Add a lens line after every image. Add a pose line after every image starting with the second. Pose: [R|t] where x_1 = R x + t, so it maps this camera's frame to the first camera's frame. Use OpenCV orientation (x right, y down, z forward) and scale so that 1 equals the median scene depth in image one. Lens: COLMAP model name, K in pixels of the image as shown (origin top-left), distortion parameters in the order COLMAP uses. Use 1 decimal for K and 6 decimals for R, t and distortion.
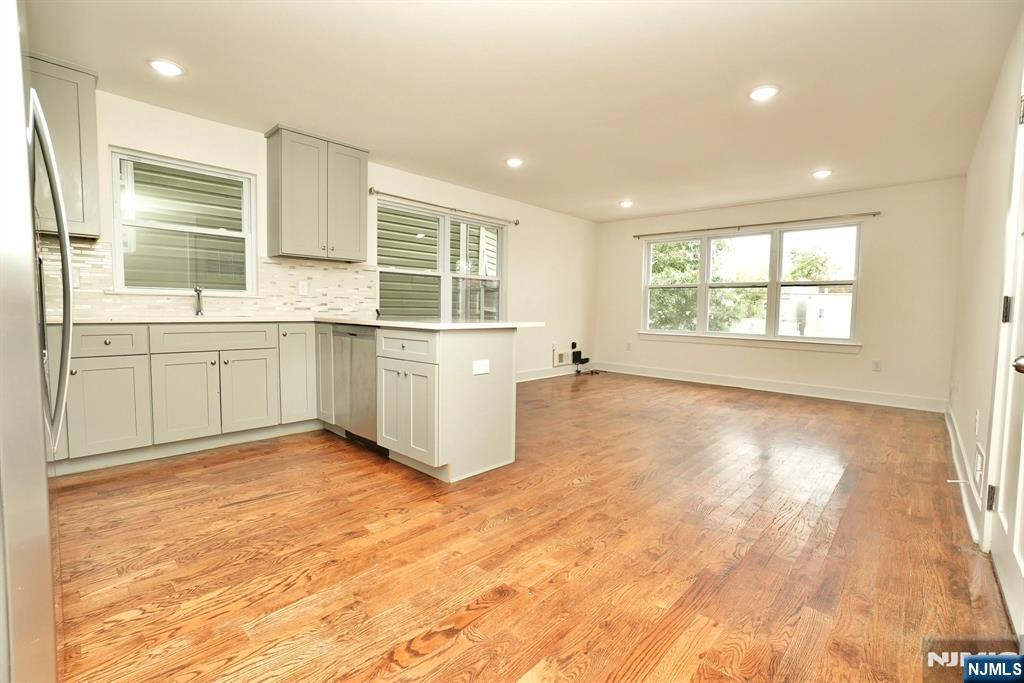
lens RADIAL K [[453.5, 0, 508.3], [0, 453.5, 339.1], [0, 0, 1]] dist [-0.055948, 0.020441]
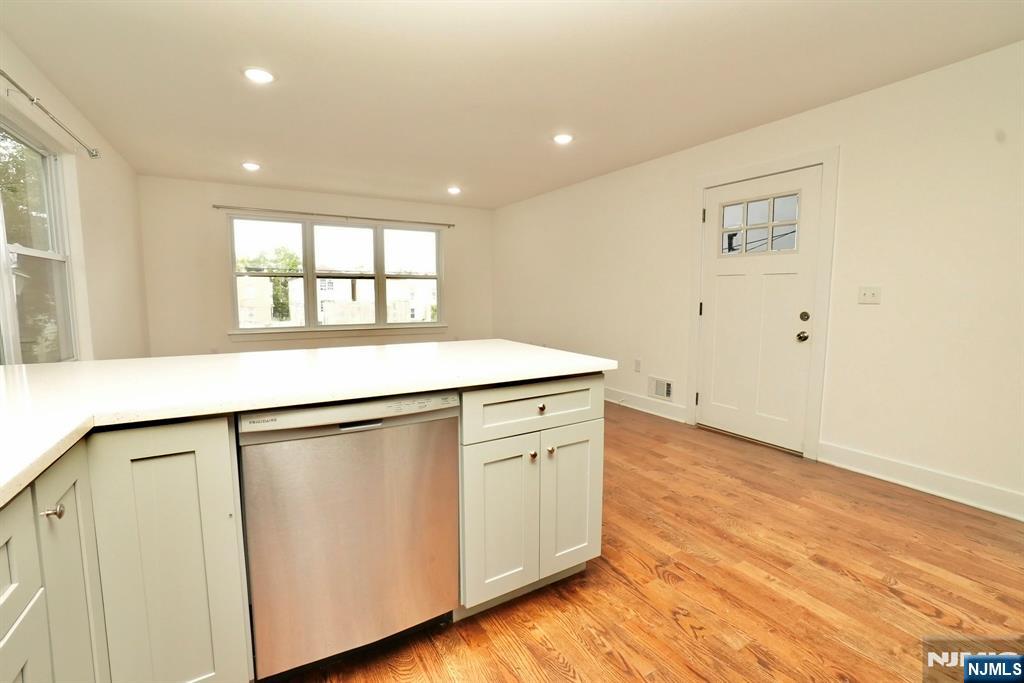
lens RADIAL K [[444.6, 0, 512.0], [0, 444.6, 341.5], [0, 0, 1]] dist [-0.059553, 0.020531]
pose [[0.279792, -0.120957, 0.952410, -0.933448], [0.062459, 0.992223, 0.107664, -0.161469], [-0.958027, 0.029363, 0.285172, 1.030061]]
